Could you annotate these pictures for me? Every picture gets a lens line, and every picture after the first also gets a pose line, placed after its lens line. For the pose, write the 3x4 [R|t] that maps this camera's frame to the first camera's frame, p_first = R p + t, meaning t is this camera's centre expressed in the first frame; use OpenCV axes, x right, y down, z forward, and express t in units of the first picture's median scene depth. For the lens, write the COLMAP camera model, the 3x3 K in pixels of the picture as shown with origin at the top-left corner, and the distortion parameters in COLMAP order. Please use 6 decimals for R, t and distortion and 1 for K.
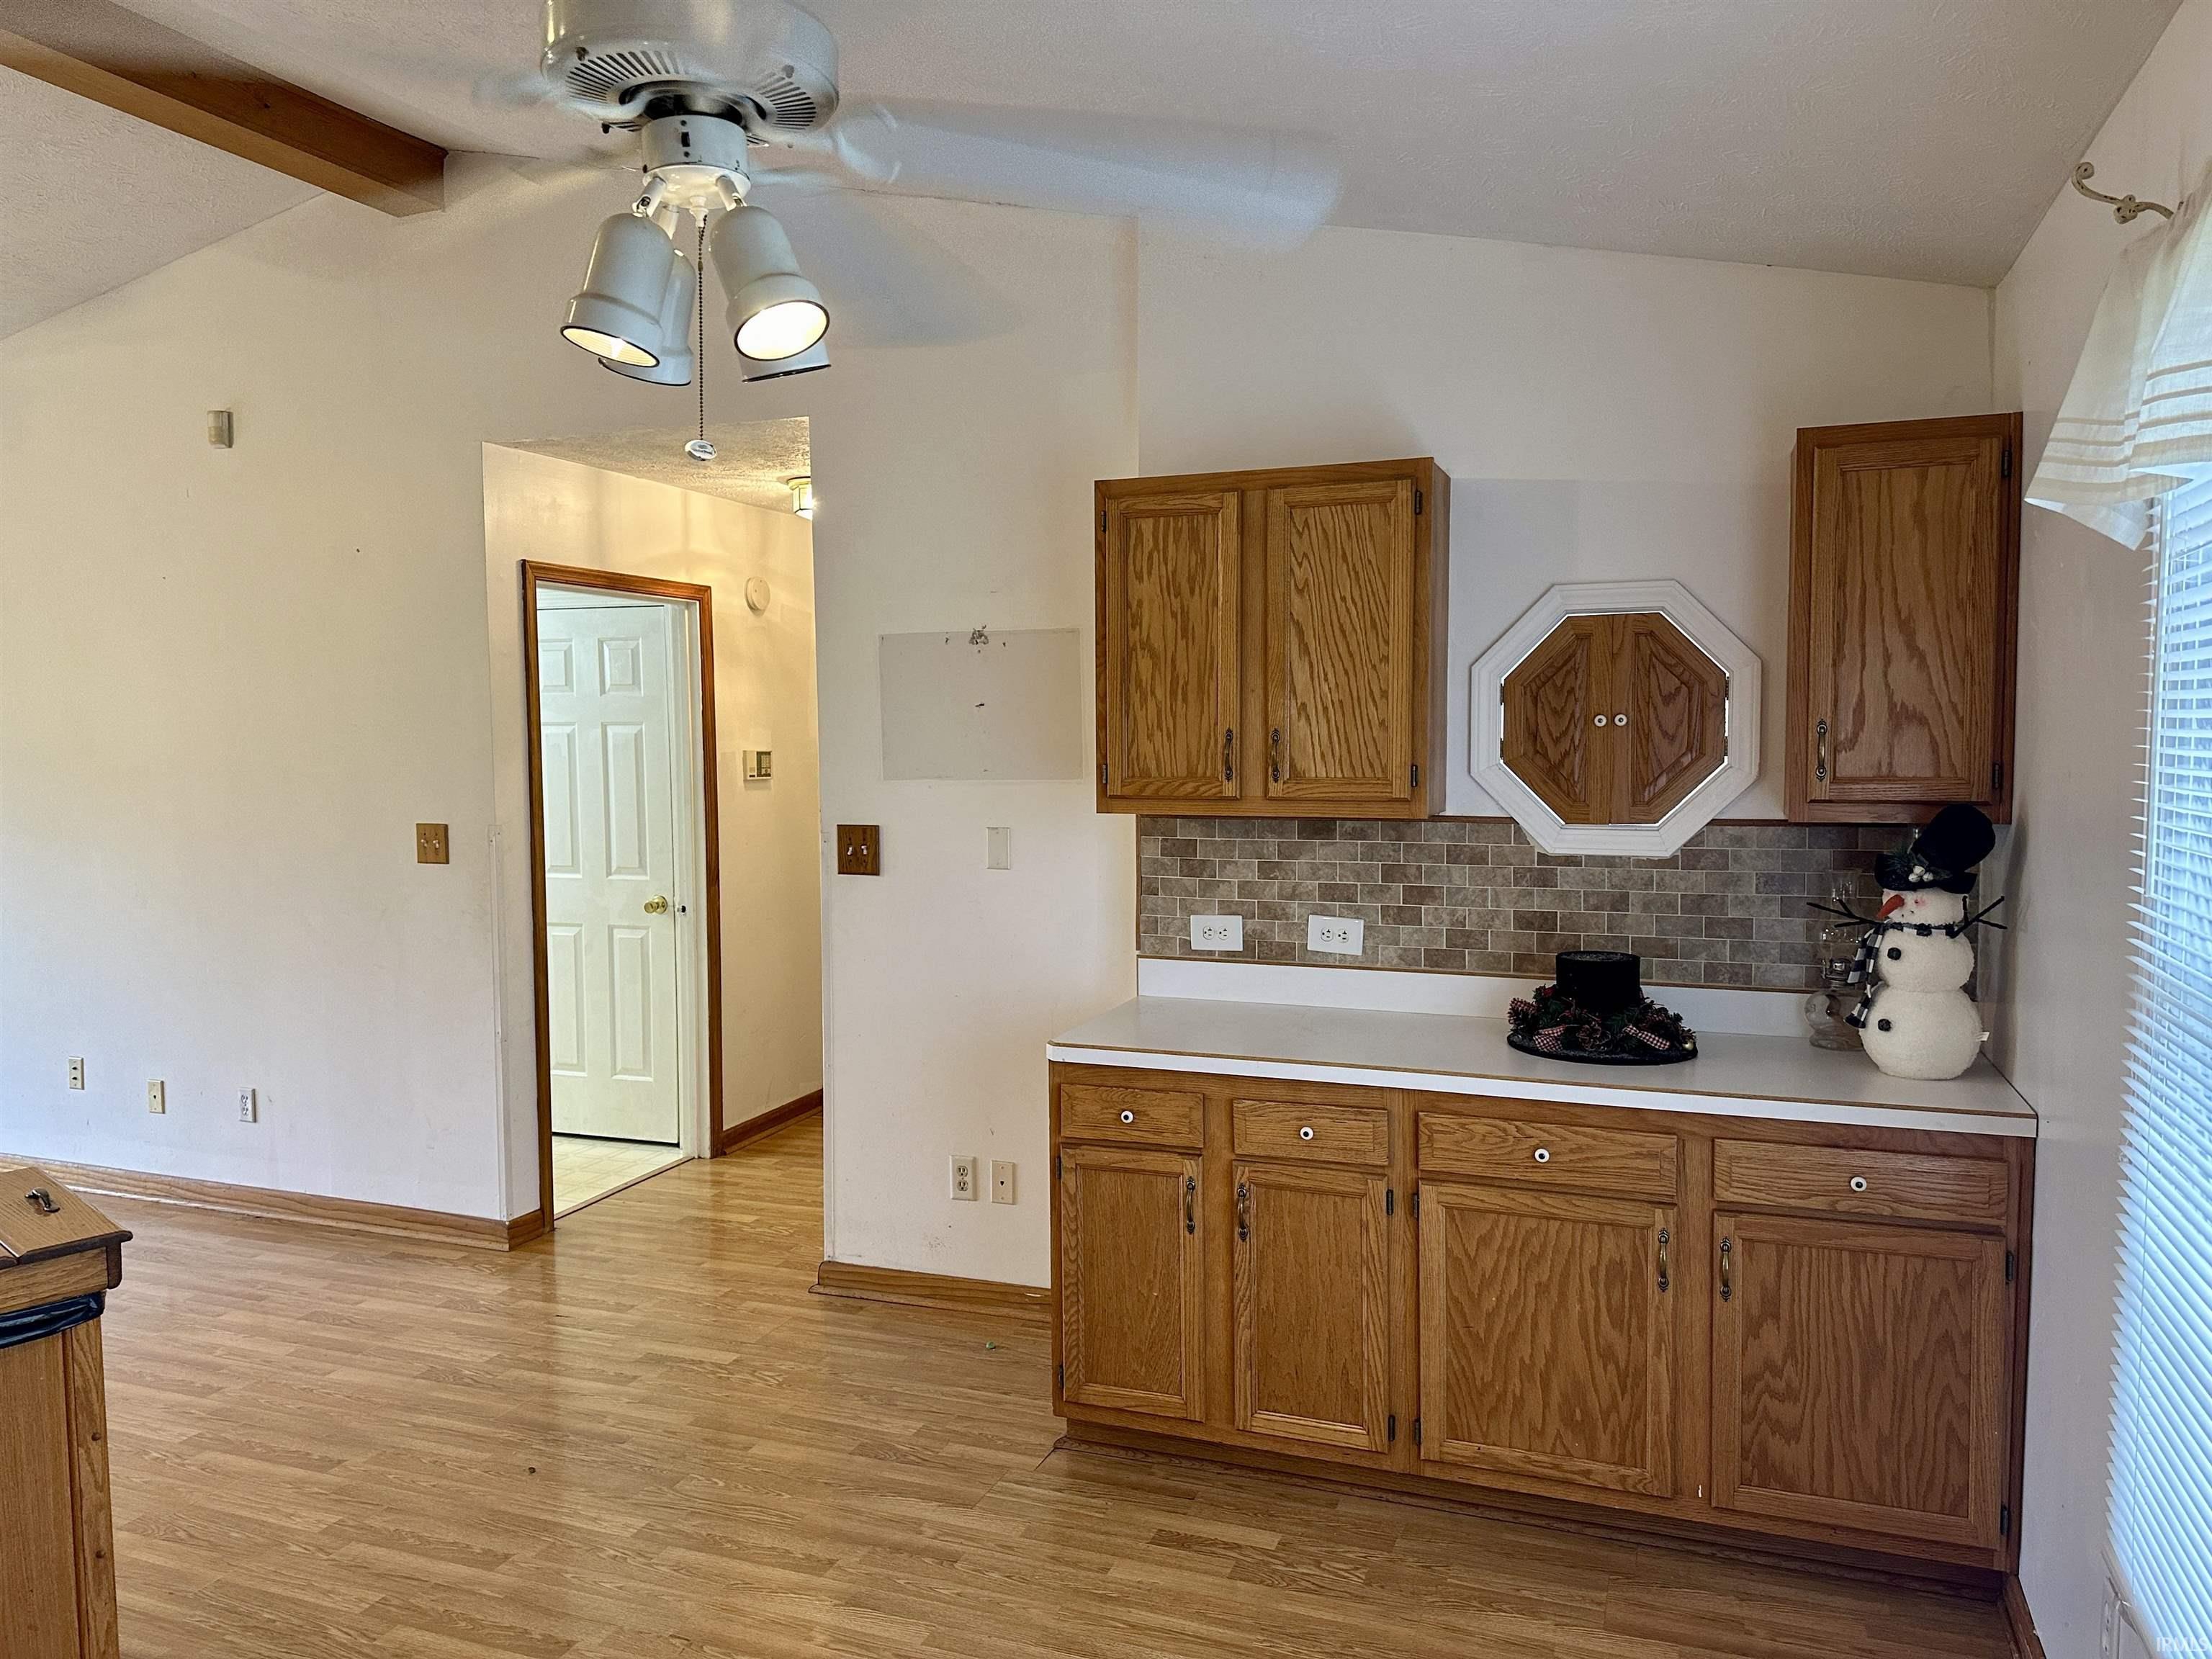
lens RADIAL K [[1506.5, 0, 1063.2], [0, 1506.5, 850.9], [0, 0, 1]] dist [0.185683, -0.289854]
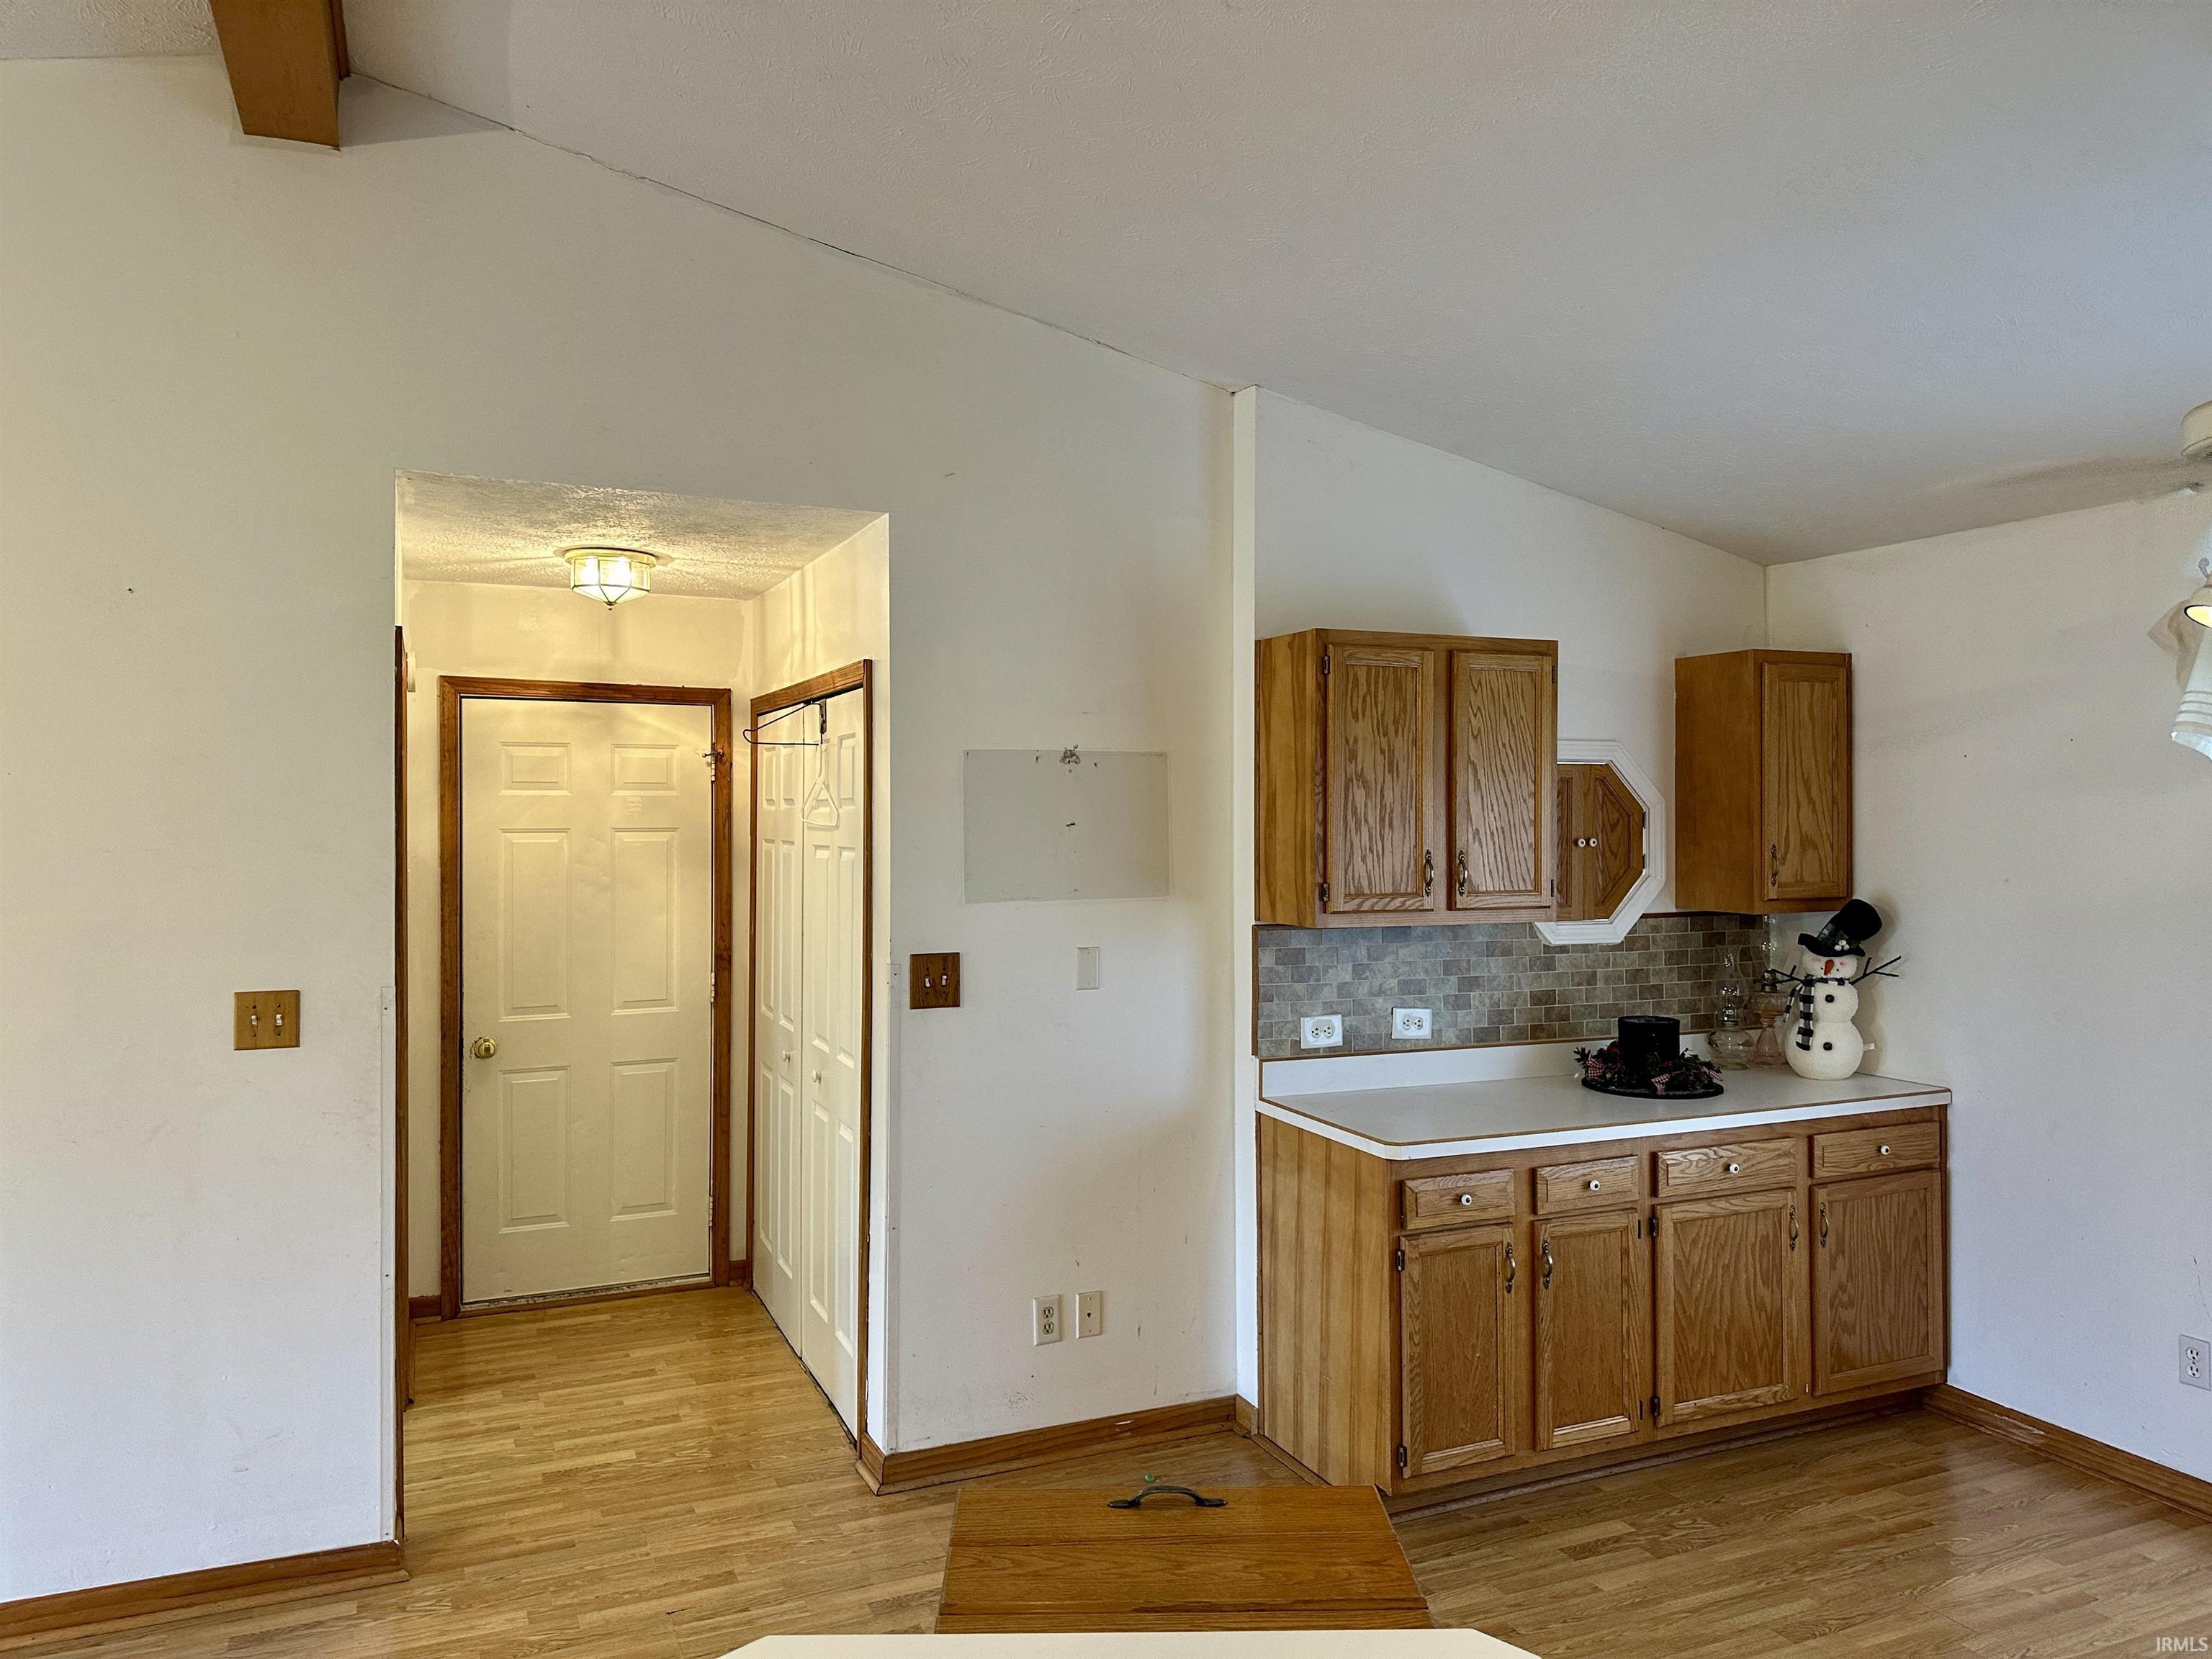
lens RADIAL K [[1525.6, 0, 1109.4], [0, 1525.6, 835.8], [0, 0, 1]] dist [0.117274, -0.176948]
pose [[0.721695, -0.004950, 0.692194, -0.883315], [0.051251, 0.997612, -0.046301, -0.050691], [-0.690312, 0.068891, 0.720225, 0.322901]]
